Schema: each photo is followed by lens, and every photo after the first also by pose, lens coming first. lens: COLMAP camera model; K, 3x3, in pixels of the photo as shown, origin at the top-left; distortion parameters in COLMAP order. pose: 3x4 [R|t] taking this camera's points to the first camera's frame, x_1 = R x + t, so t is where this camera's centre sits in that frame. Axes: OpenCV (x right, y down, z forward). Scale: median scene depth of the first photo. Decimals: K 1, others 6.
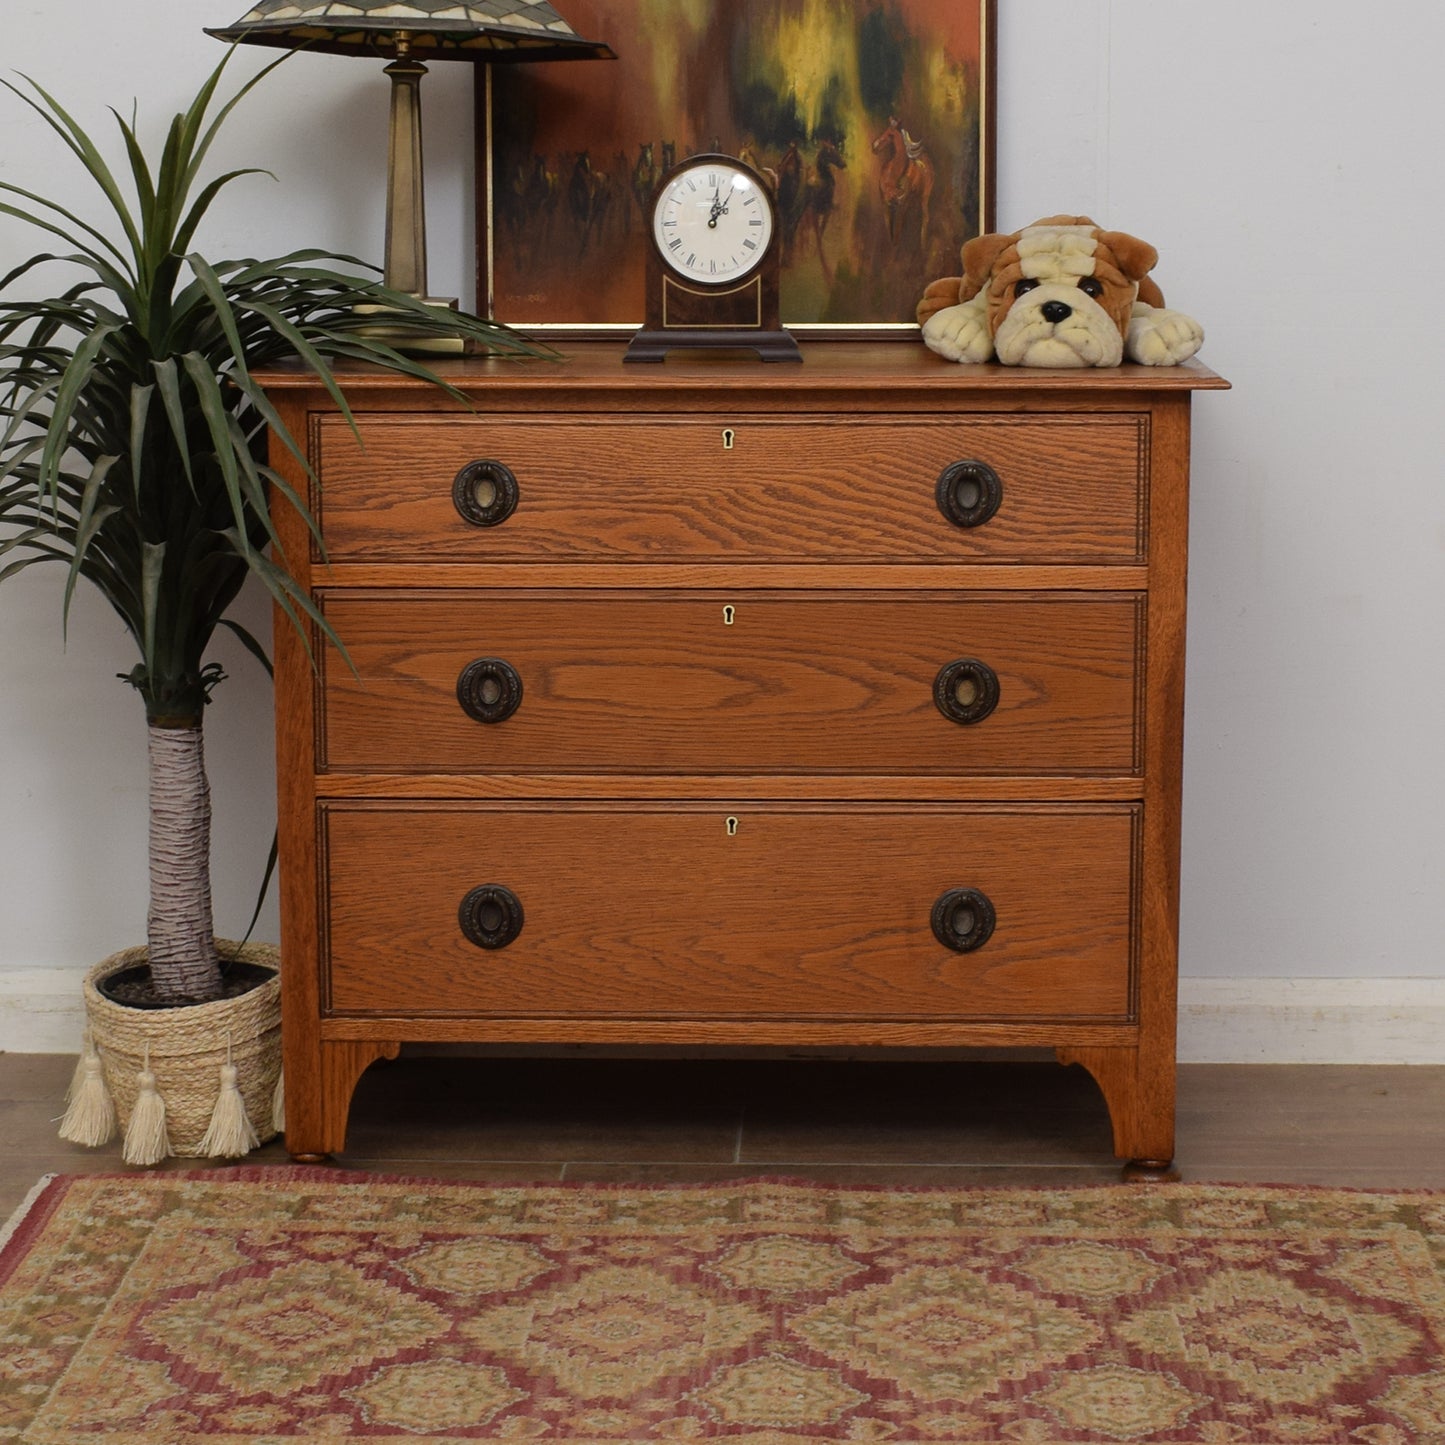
lens RADIAL K [[3417.4, 0, 725.2], [0, 3417.4, 725.2], [0, 0, 1]] dist [-0.066035, -0.062886]
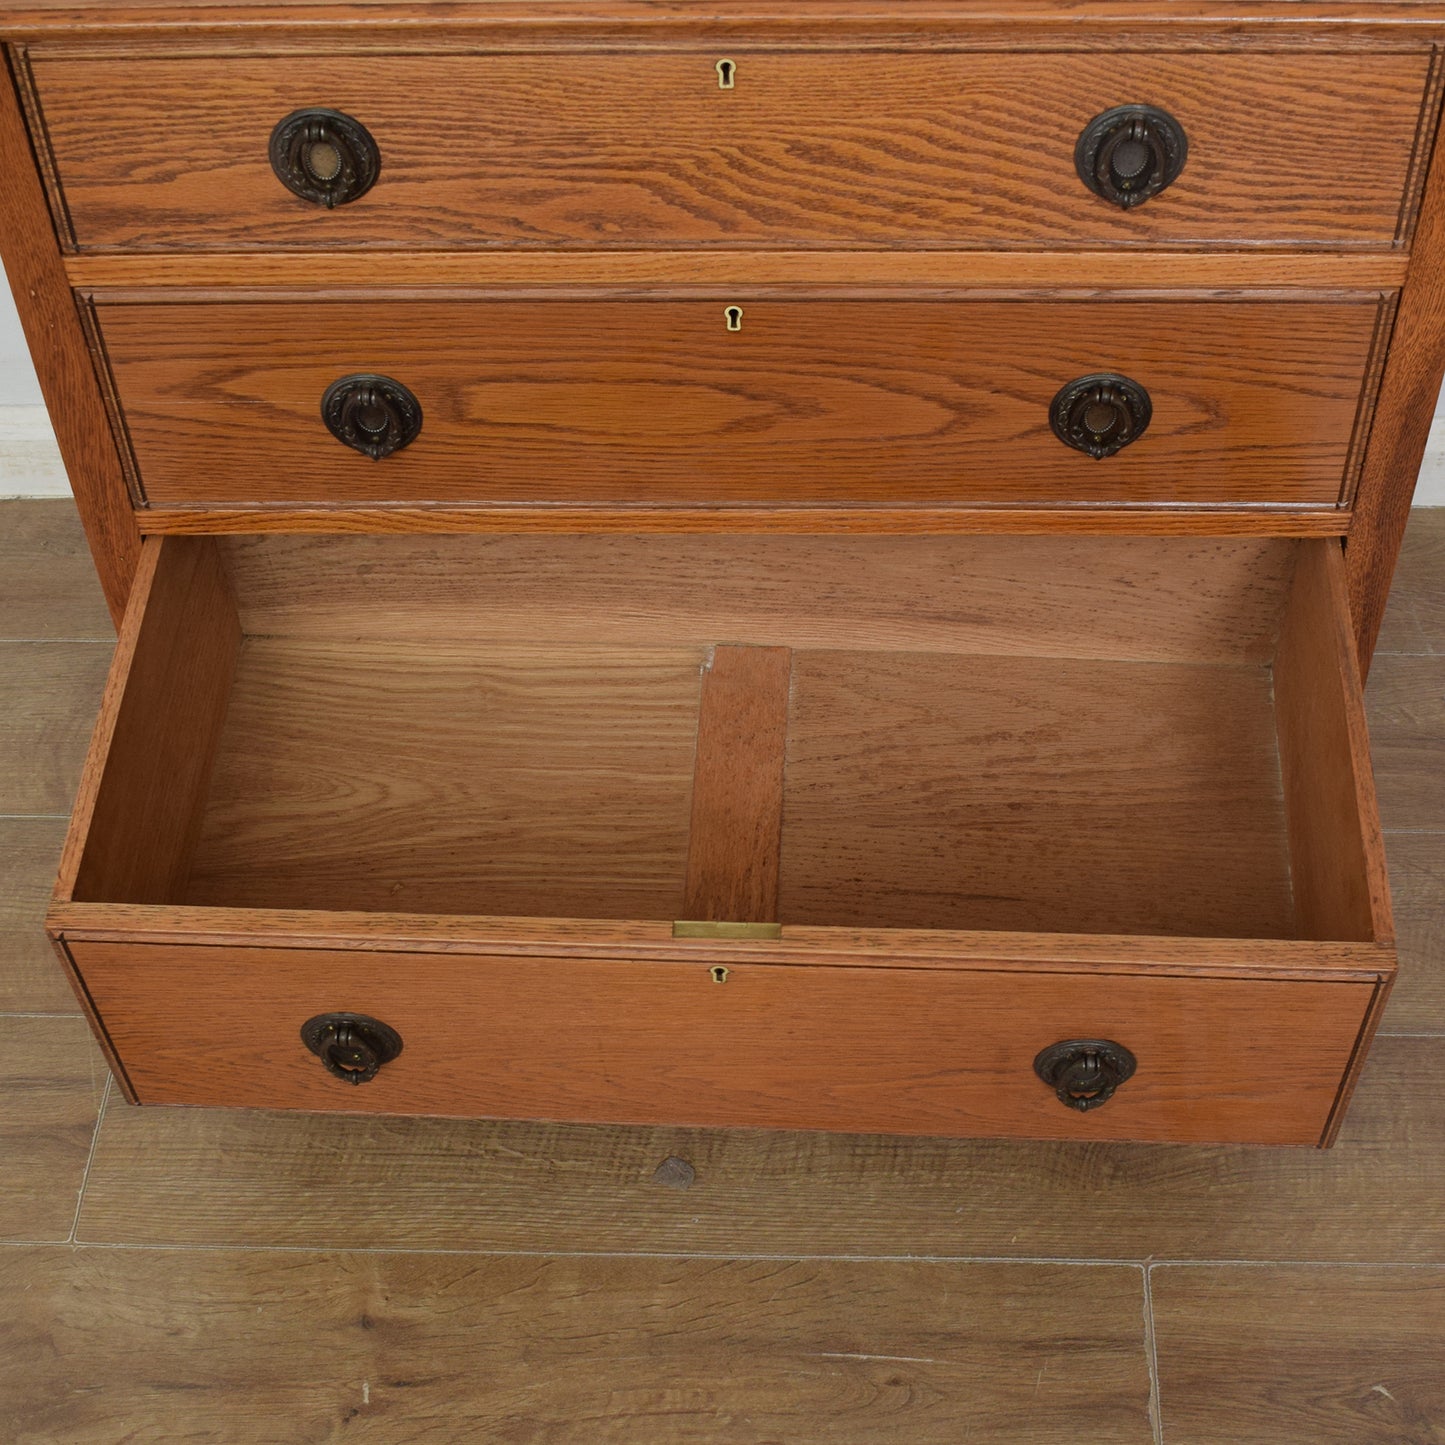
lens RADIAL K [[2382.0, 0, 761.6], [0, 2382.0, 818.2], [0, 0, 1]] dist [-0.081493, -0.005234]
pose [[0.999836, -0.017937, -0.002664, 0.005681], [0.015527, 0.770929, 0.636732, -0.241456], [-0.009367, -0.636668, 0.771081, 0.605535]]
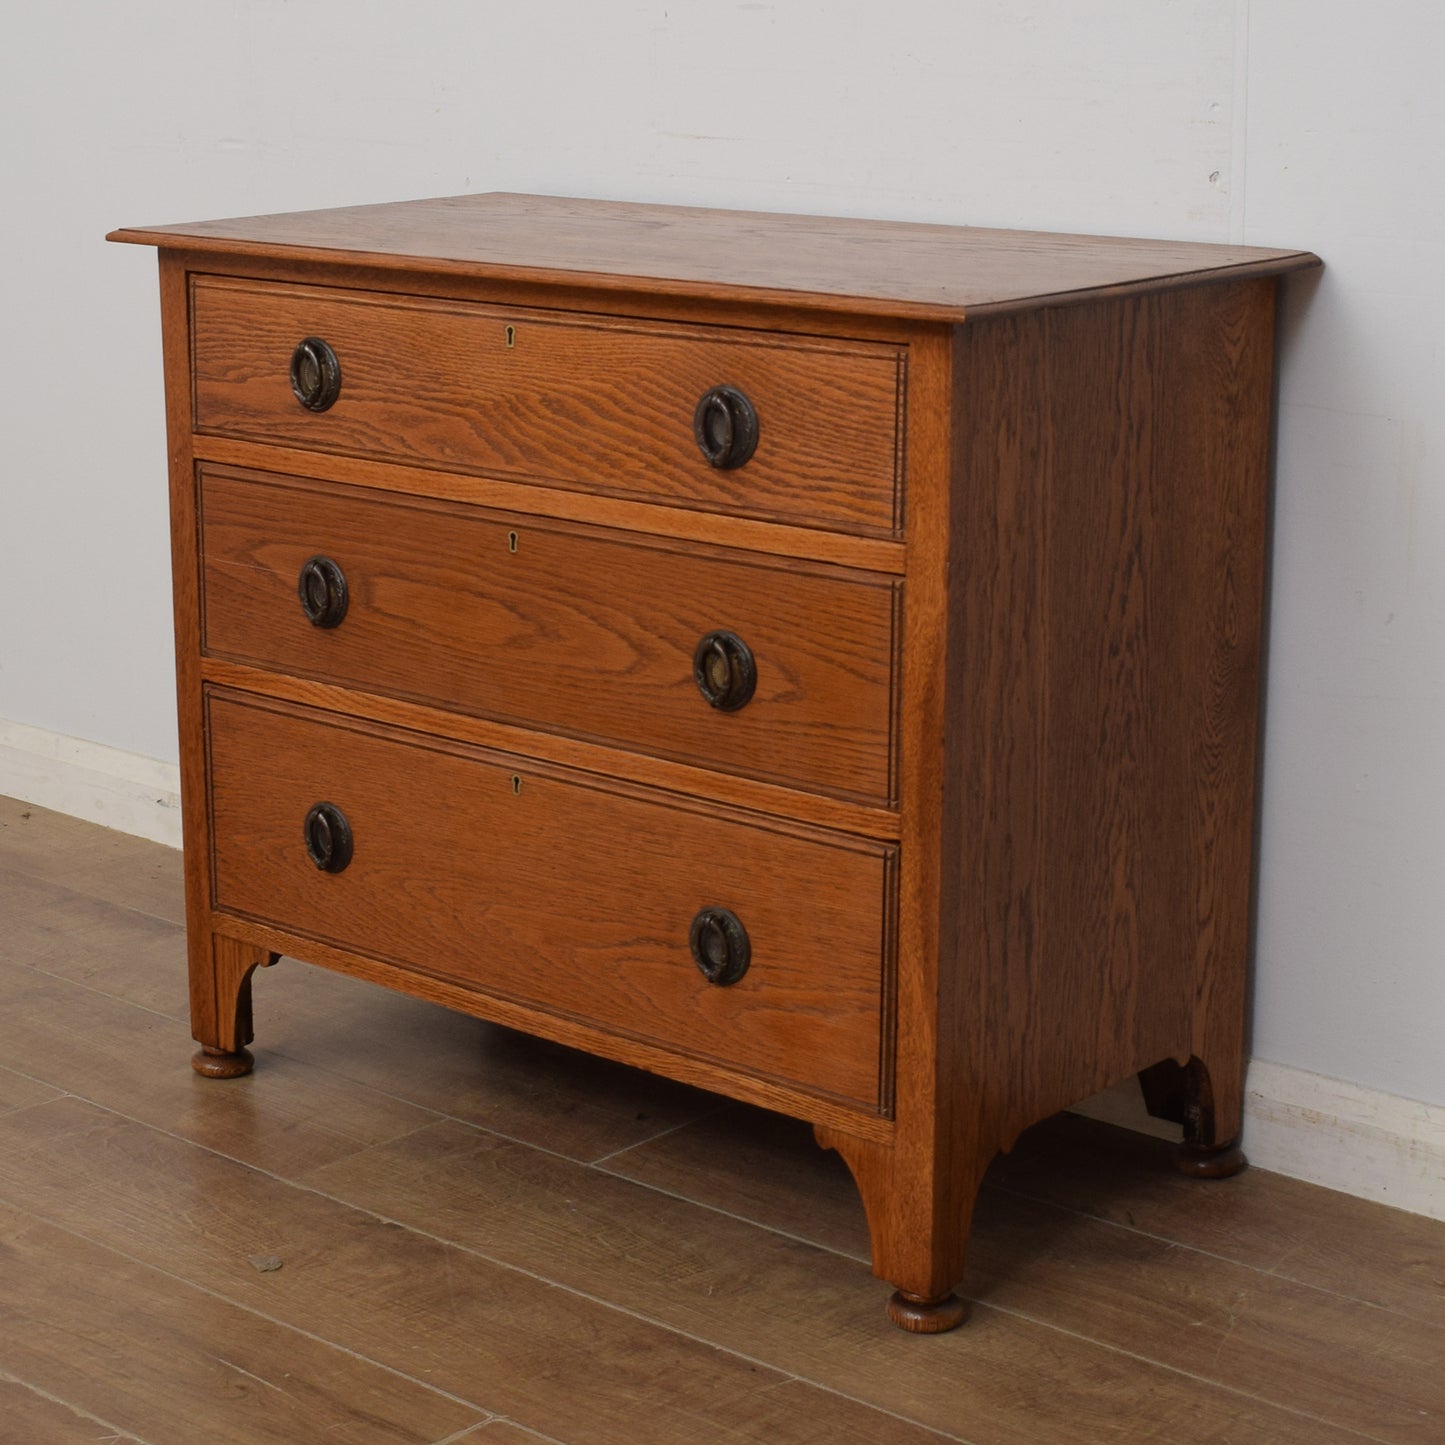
lens RADIAL K [[3040.4, 0, 659.3], [0, 3040.4, 718.1], [0, 0, 1]] dist [-0.075007, 0.019859]
pose [[0.773162, 0.156957, -0.614480, 0.506443], [-0.112176, 0.987460, 0.111084, -0.077681], [0.624210, -0.016957, 0.781073, 0.429783]]
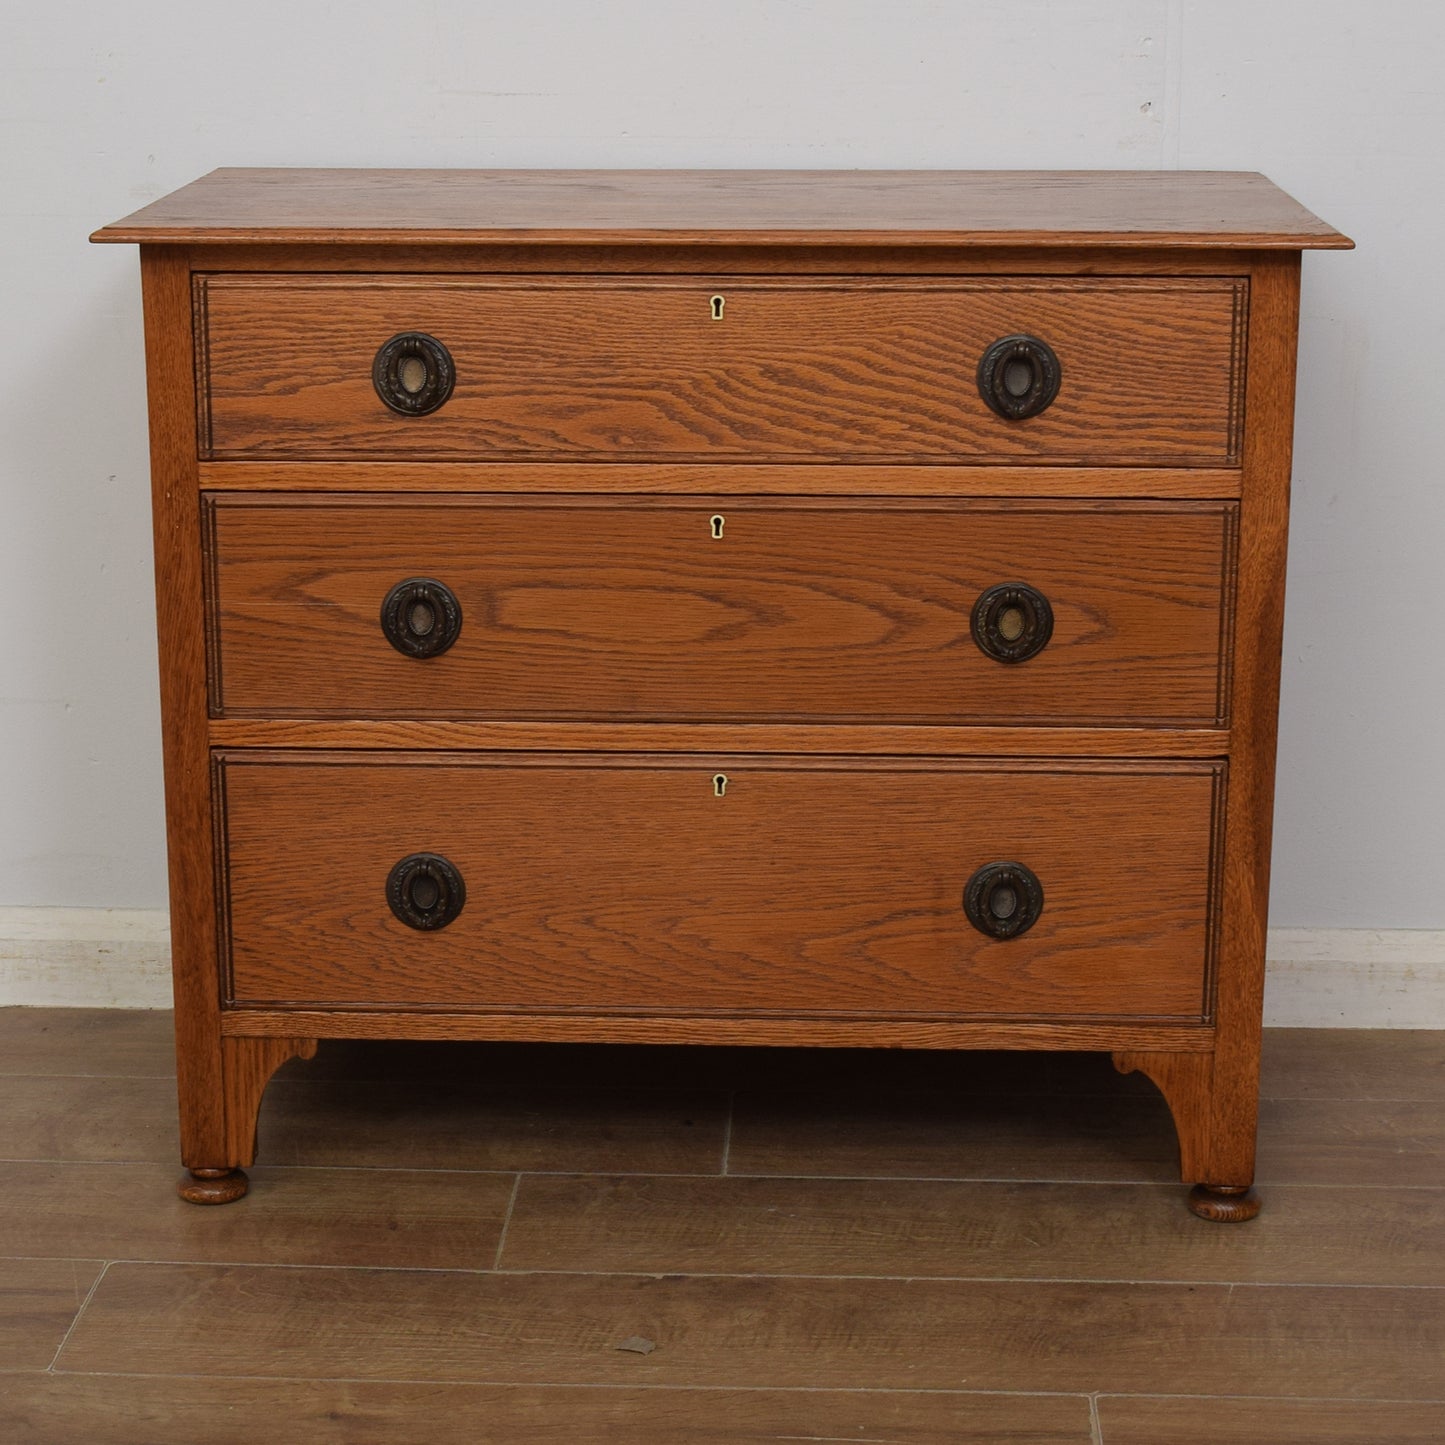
lens RADIAL K [[3163.5, 0, 677.4], [0, 3163.5, 784.9], [0, 0, 1]] dist [-0.070674, -0.032374]
pose [[0.999901, 0.004319, -0.013409, 0.001912], [-0.002967, 0.995052, 0.099311, -0.045925], [0.013771, -0.099261, 0.994966, 0.255168]]
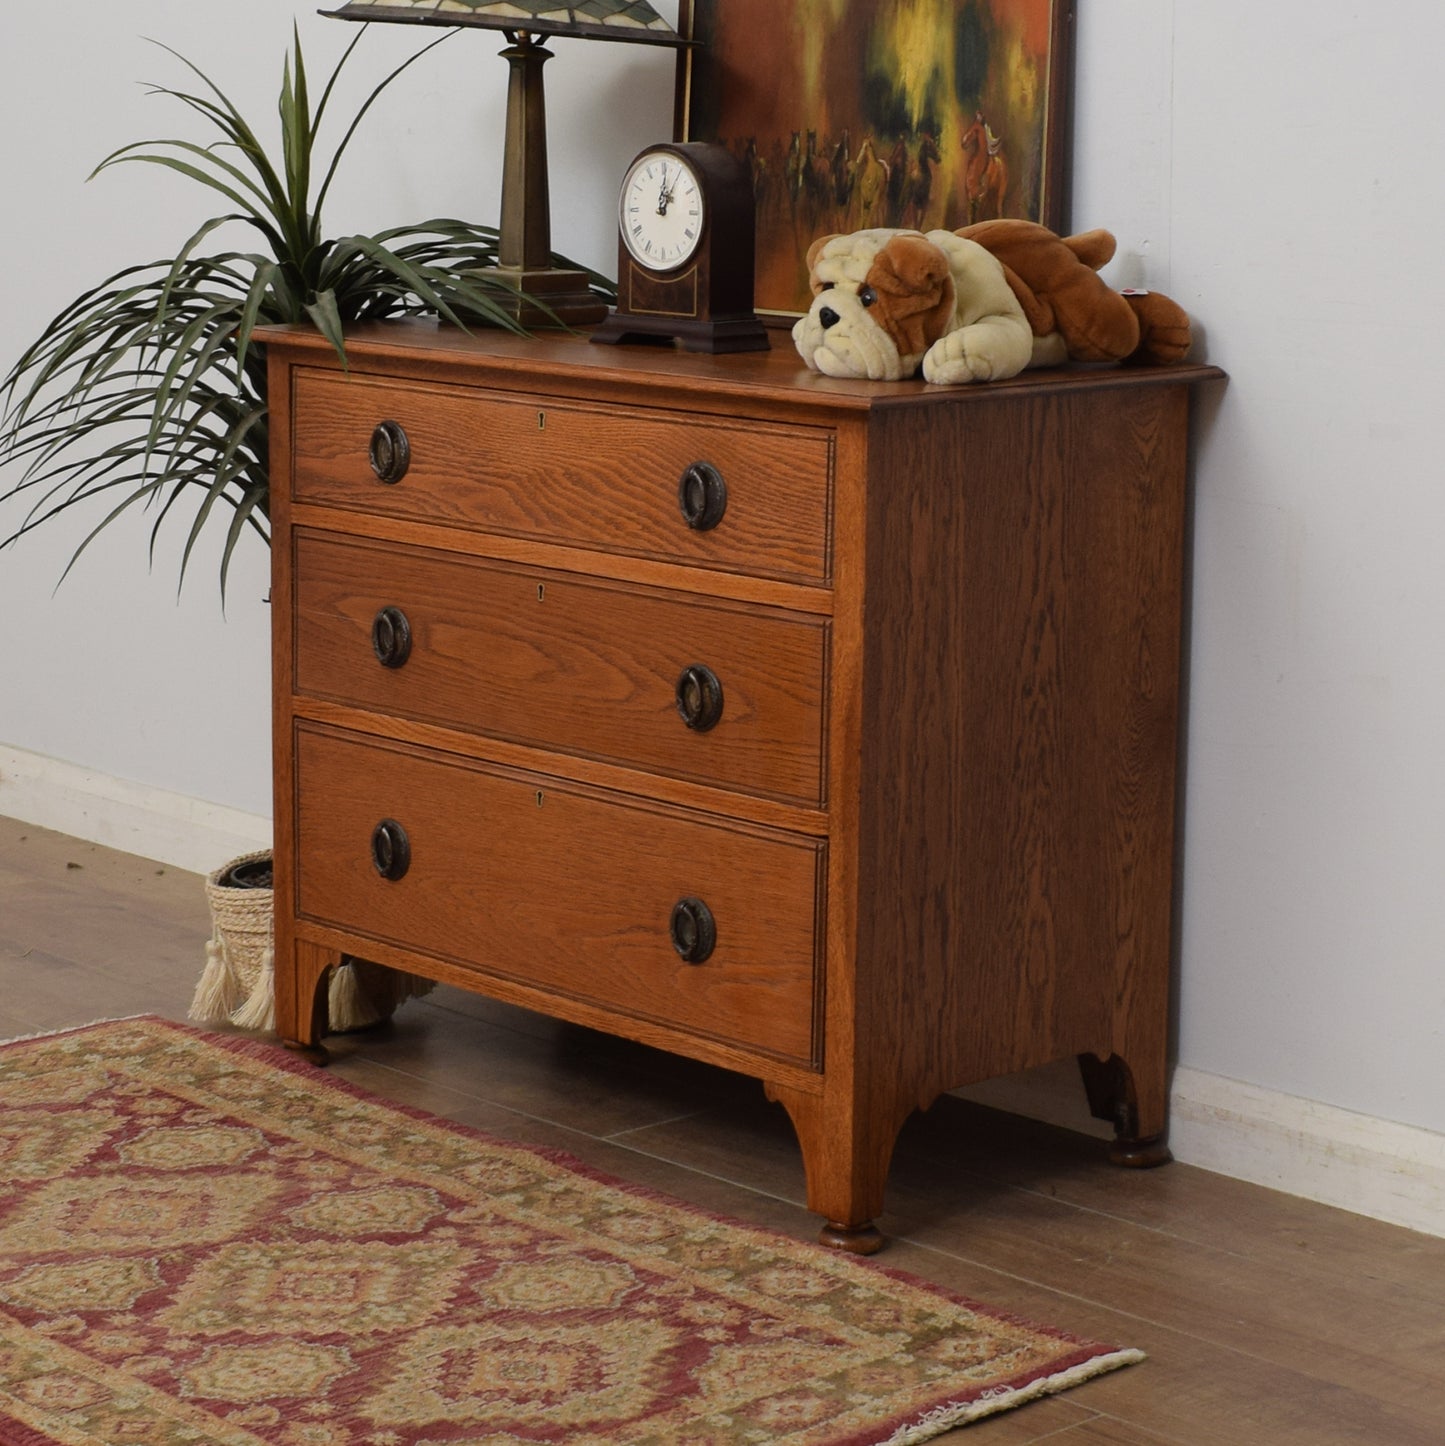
lens RADIAL K [[3598.6, 0, 790.2], [0, 3598.6, 723.6], [0, 0, 1]] dist [-0.054978, -0.184036]
pose [[0.730300, 0.139915, -0.668645, 0.784767], [-0.139243, 0.988740, 0.054812, -0.063115], [0.668785, 0.053075, 0.741559, 0.254940]]
